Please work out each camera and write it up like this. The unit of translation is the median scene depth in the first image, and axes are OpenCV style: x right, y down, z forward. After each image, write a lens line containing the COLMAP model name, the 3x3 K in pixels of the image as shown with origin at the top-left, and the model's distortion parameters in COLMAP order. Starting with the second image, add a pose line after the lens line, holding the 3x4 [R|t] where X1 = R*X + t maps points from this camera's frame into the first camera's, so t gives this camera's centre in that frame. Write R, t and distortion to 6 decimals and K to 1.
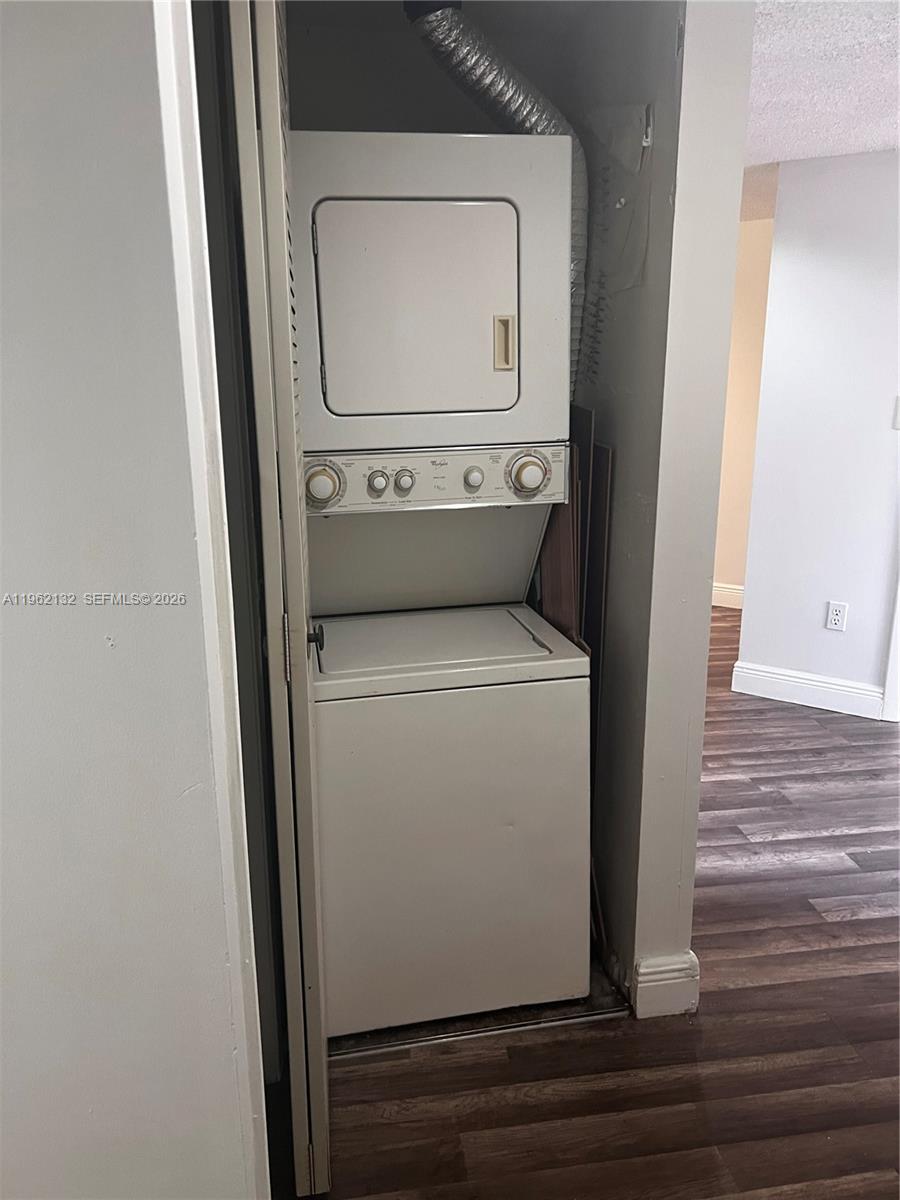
lens RADIAL K [[900.1, 0, 449.0], [0, 900.1, 602.1], [0, 0, 1]] dist [-0.007144, -0.003047]
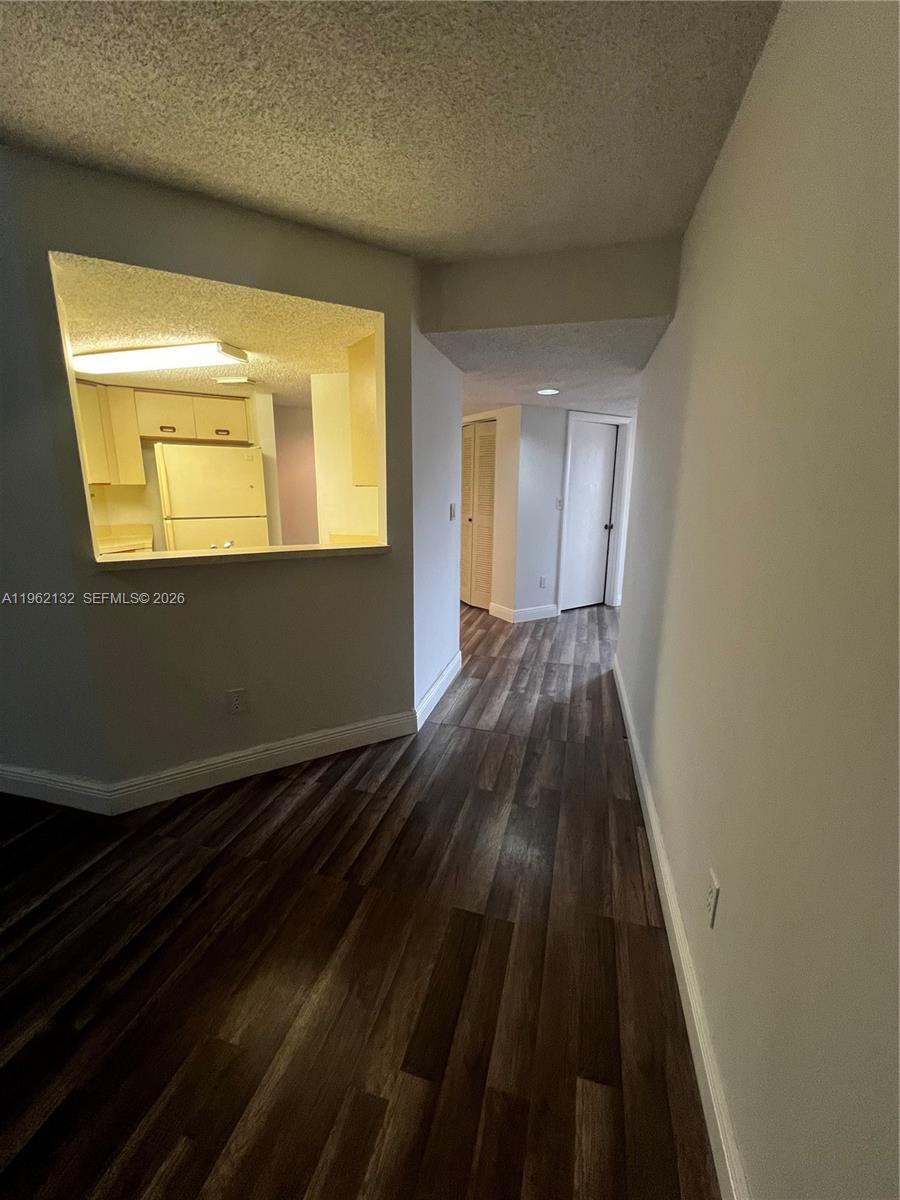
lens RADIAL K [[485.5, 0, 452.3], [0, 485.5, 597.3], [0, 0, 1]] dist [-0.004325, 0.001061]
pose [[0.405583, -0.194363, 0.893155, -1.014737], [0.221590, 0.968891, 0.110220, -0.166771], [-0.886792, 0.153211, 0.436034, 0.690376]]
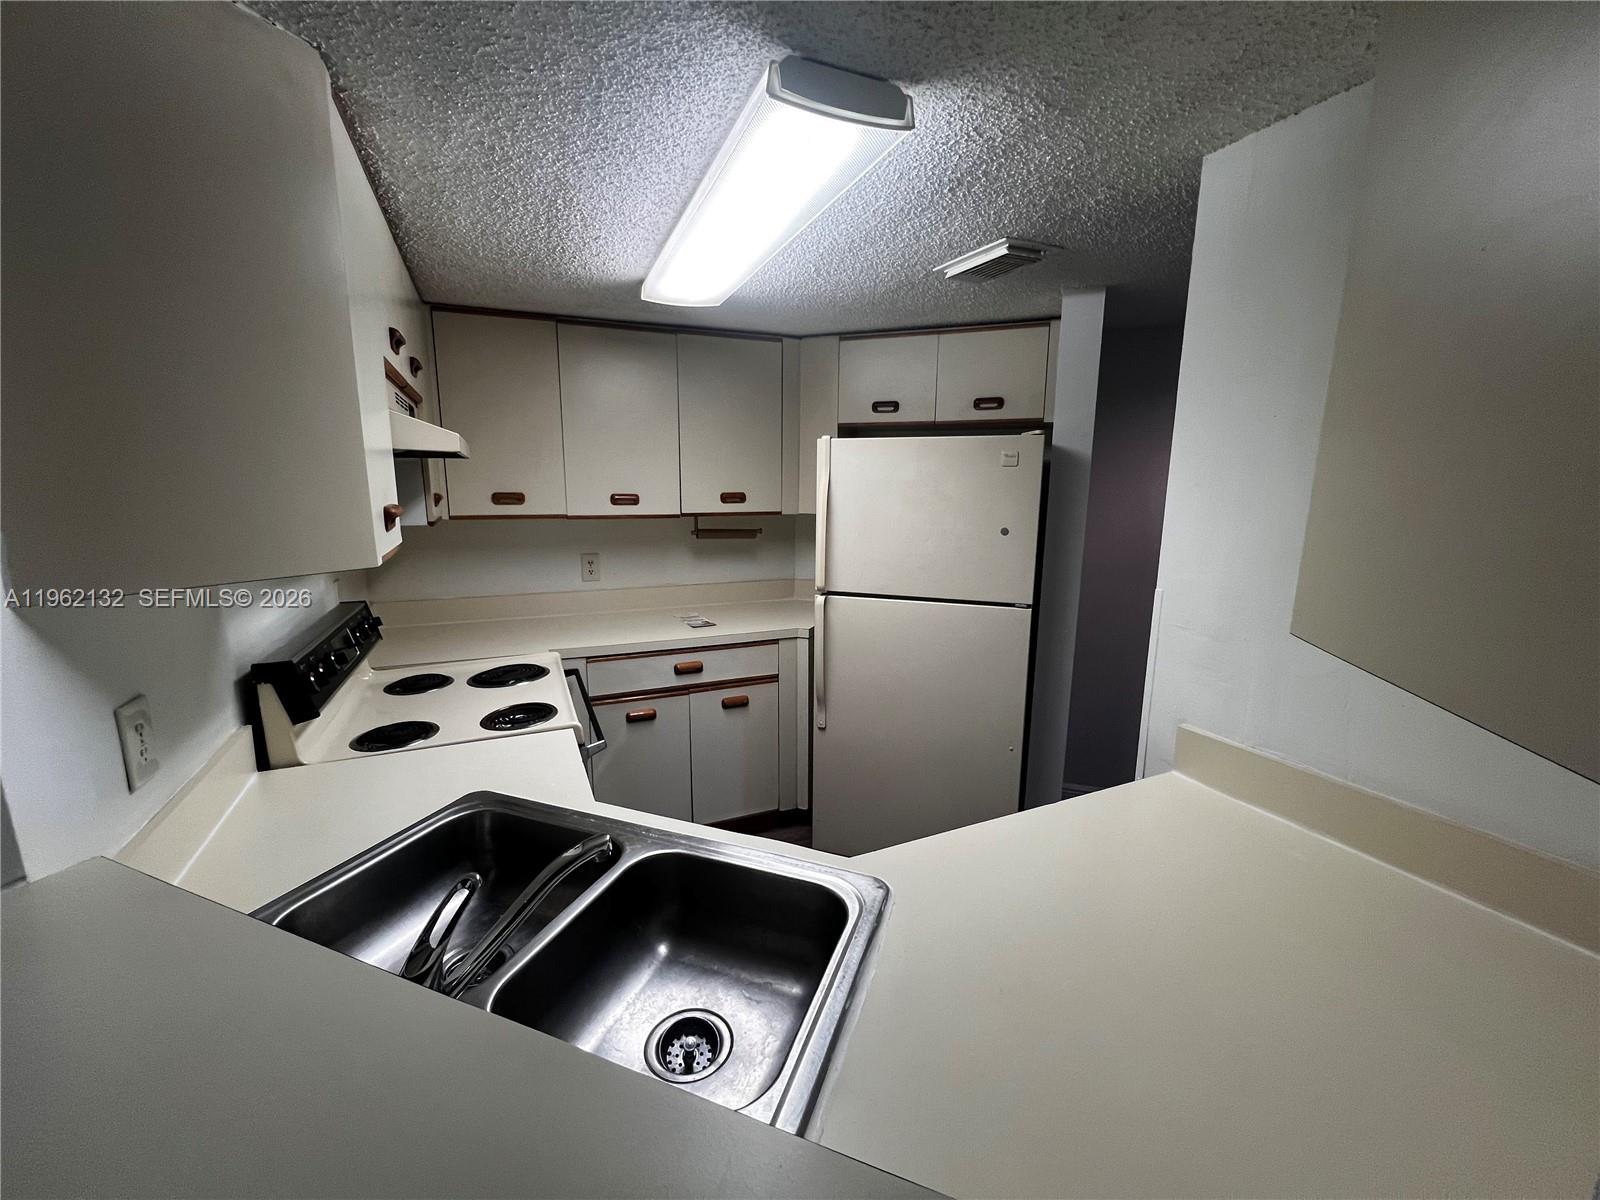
lens RADIAL K [[646.1, 0, 799.5], [0, 646.1, 595.4], [0, 0, 1]] dist [-0.002973, -0.000101]
pose [[0.966380, -0.032223, 0.255090, -0.464690], [0.052458, 0.995957, -0.072919, -0.307231], [-0.251709, 0.083849, 0.964164, 1.045453]]
